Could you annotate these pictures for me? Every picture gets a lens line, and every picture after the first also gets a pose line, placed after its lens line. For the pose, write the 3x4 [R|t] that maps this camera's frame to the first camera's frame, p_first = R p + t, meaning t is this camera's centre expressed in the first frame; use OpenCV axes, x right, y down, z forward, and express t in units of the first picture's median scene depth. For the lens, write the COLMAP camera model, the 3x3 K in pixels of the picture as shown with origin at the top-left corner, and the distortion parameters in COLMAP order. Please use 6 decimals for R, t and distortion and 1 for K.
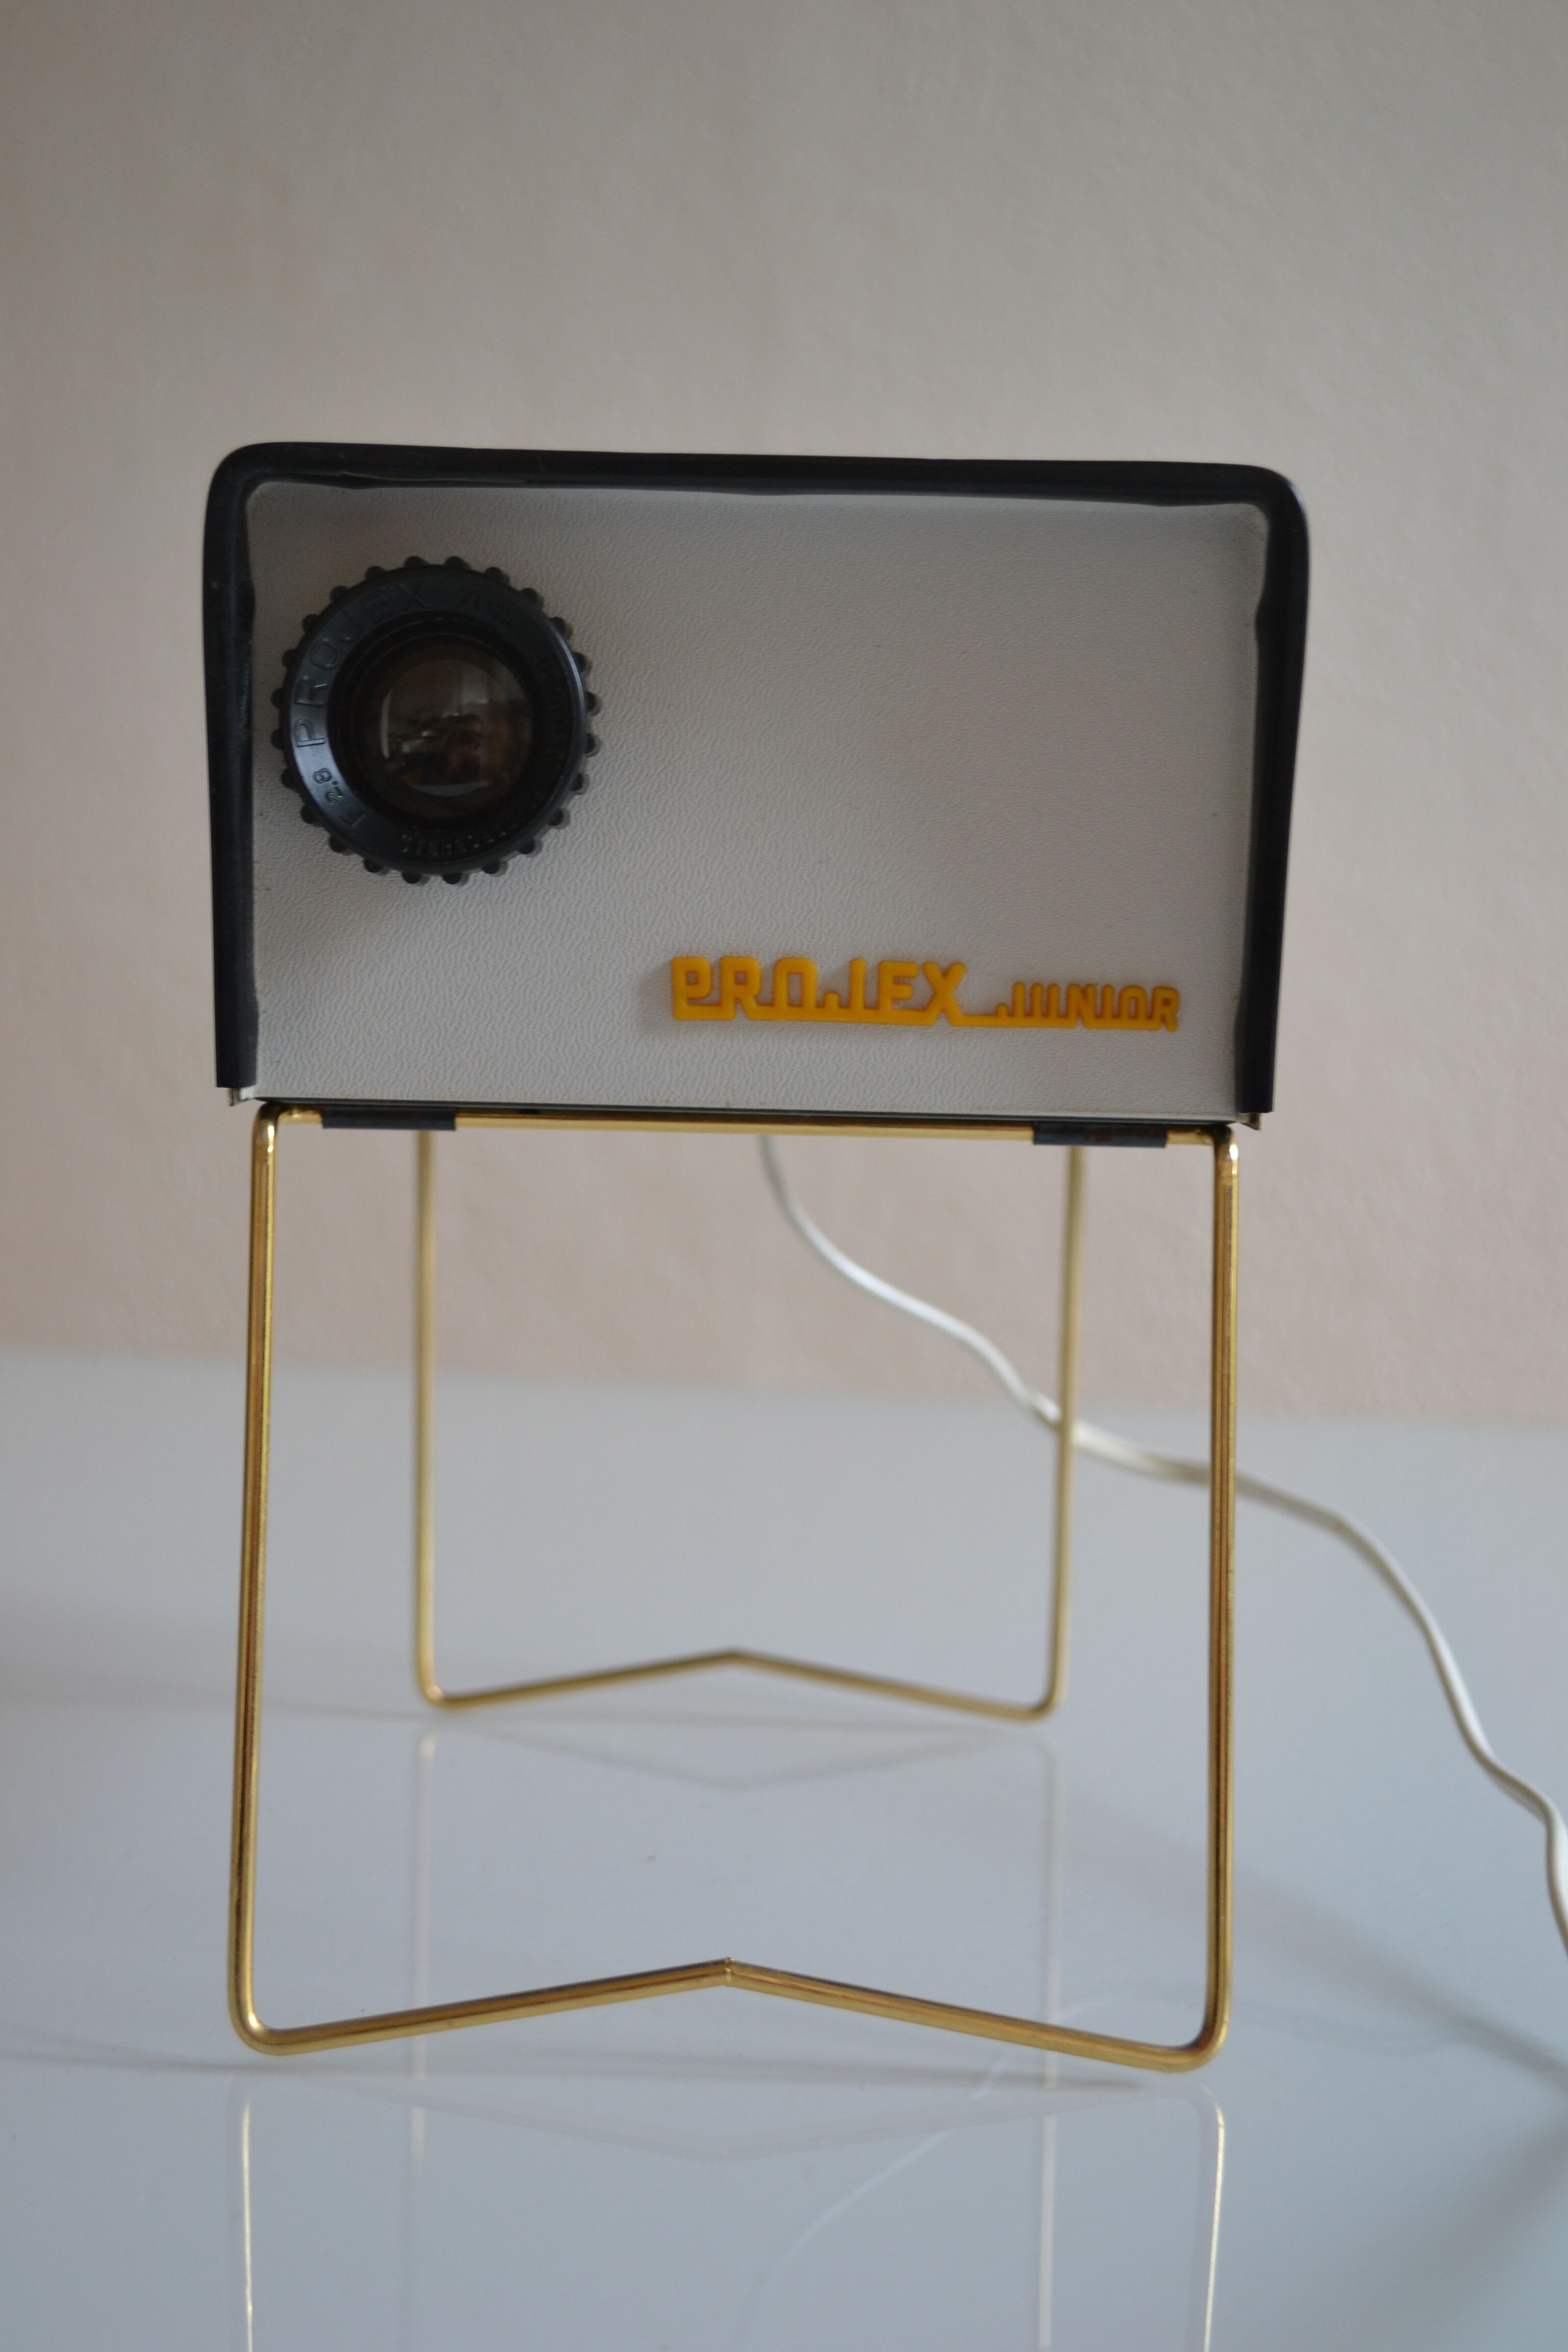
lens RADIAL K [[3026.5, 0, 776.8], [0, 3026.5, 1173.1], [0, 0, 1]] dist [-0.000061, 0.000000]
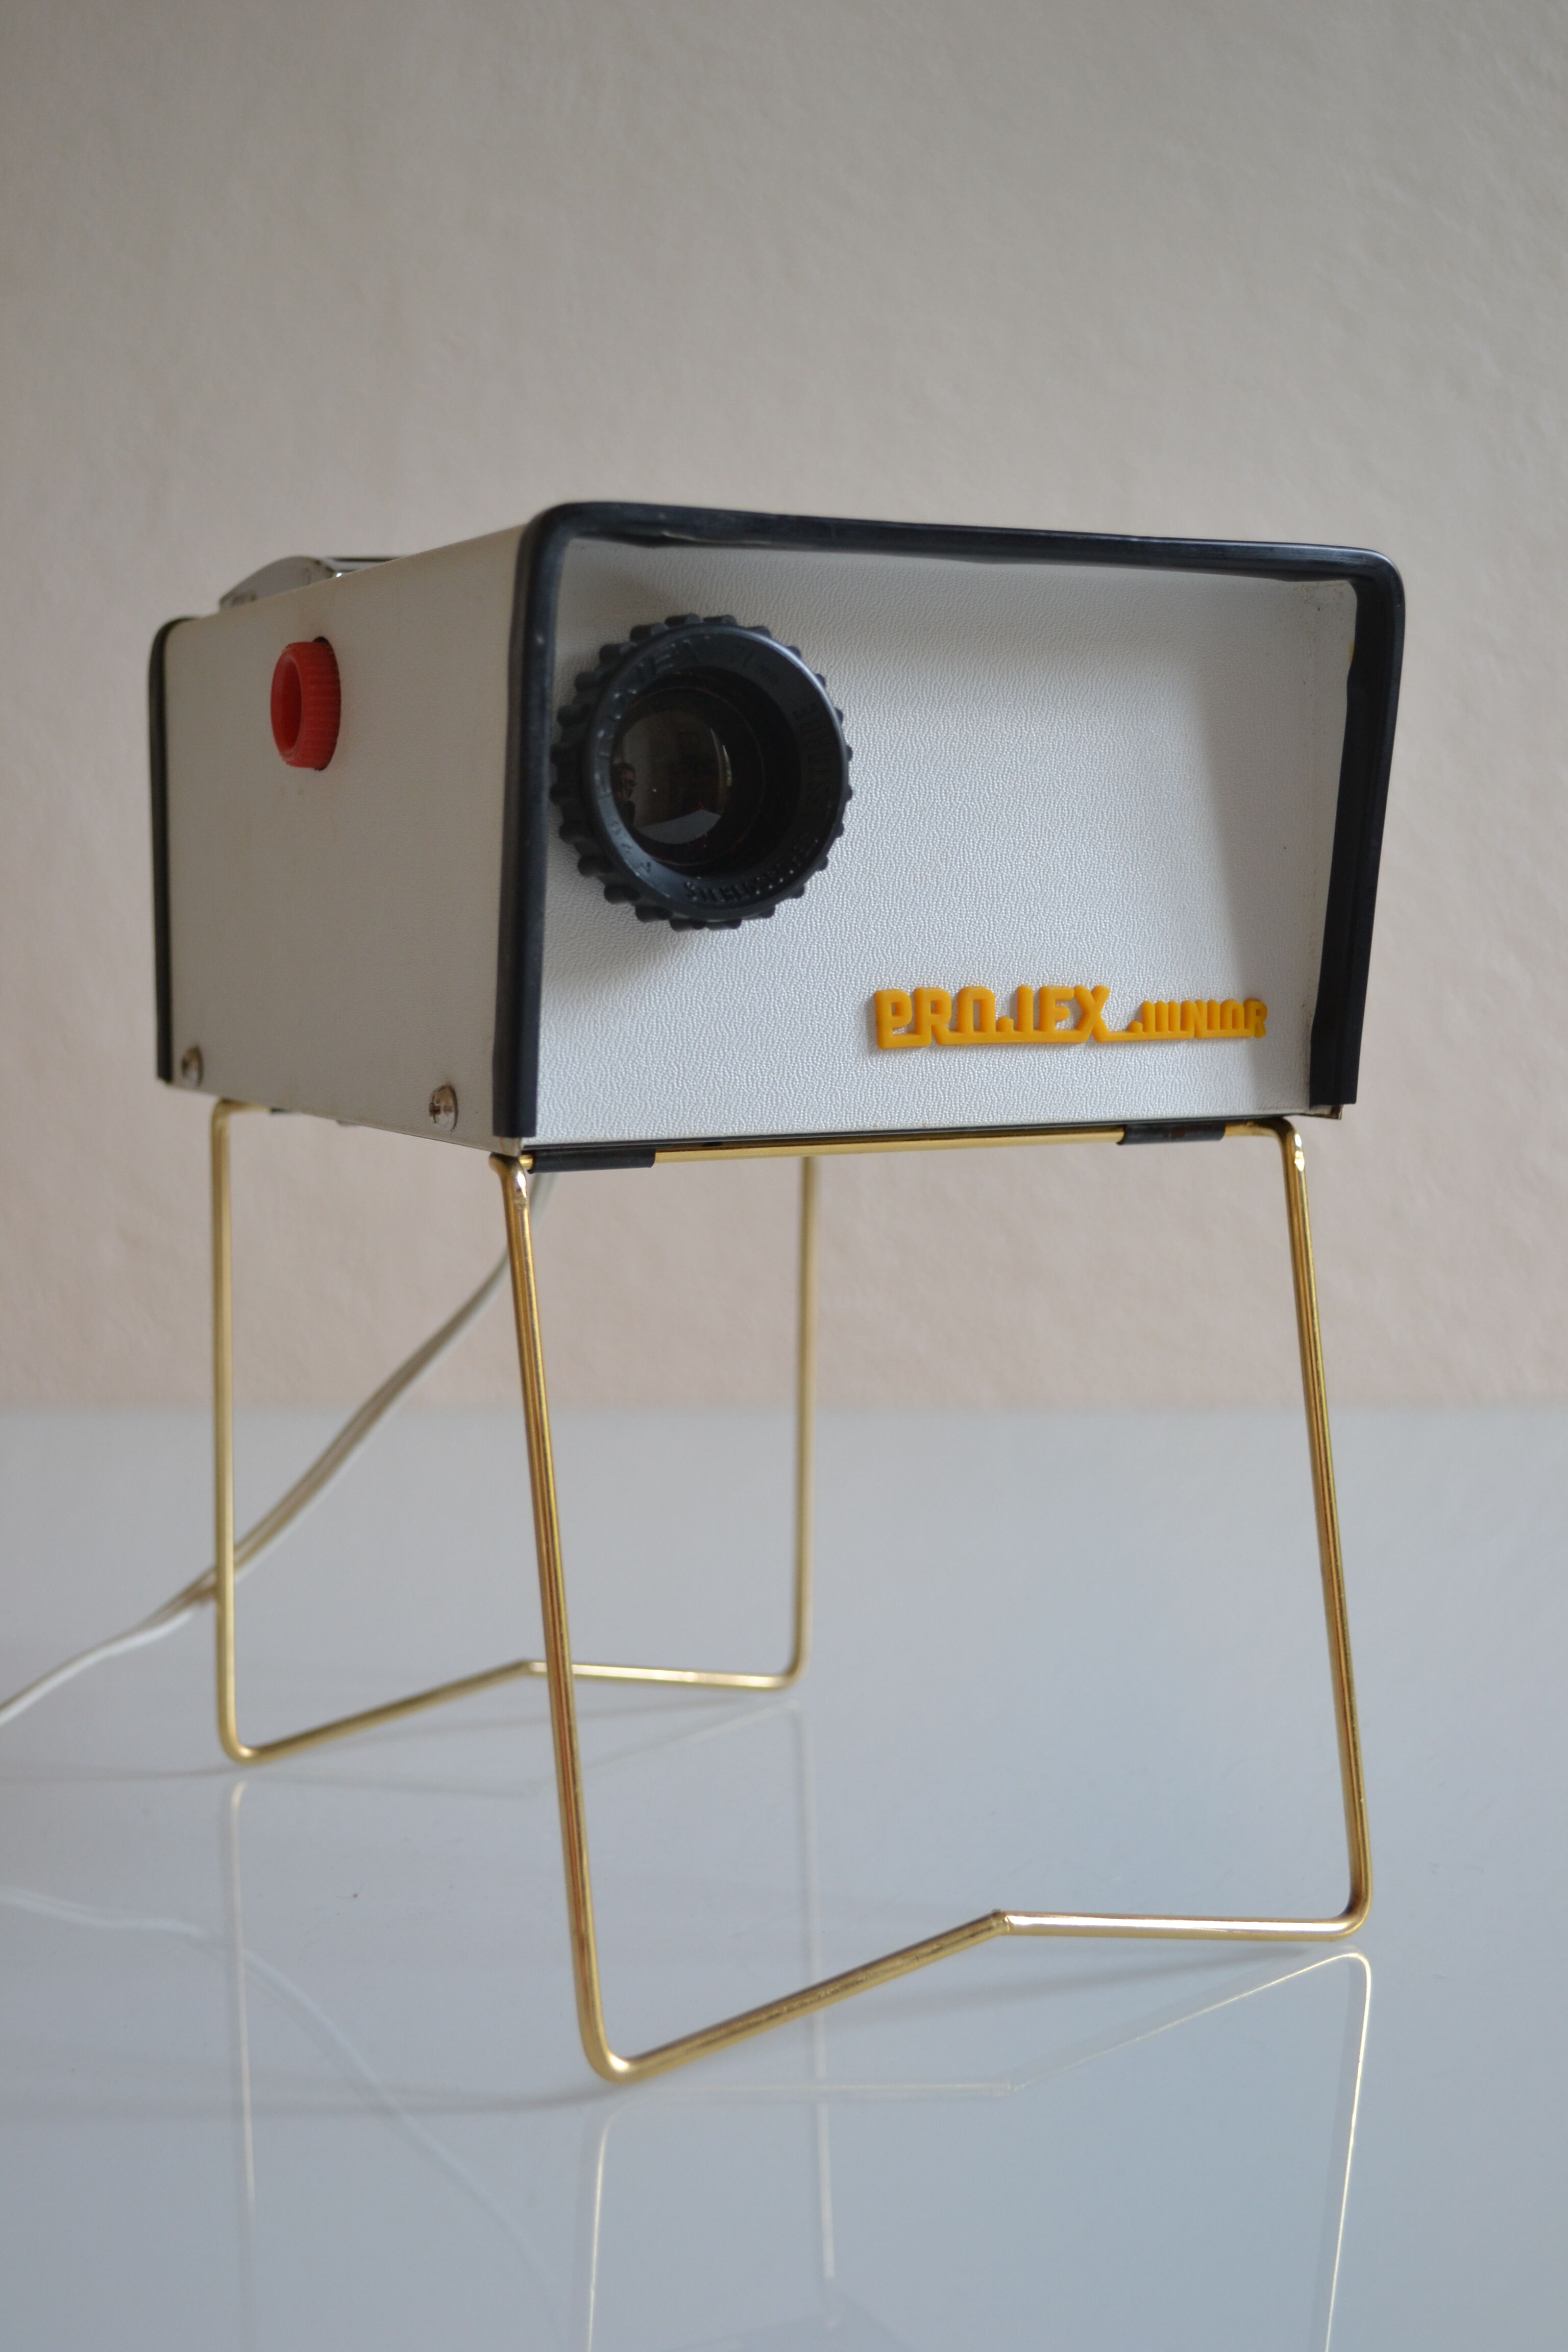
lens RADIAL K [[3026.5, 0, 765.1], [0, 3026.5, 1200.9], [0, 0, 1]] dist [-0.000061, 0.000000]
pose [[0.896683, -0.069833, 0.437130, -0.542846], [0.063960, 0.997555, 0.028162, -0.029847], [-0.438028, 0.002706, 0.898957, 0.056281]]
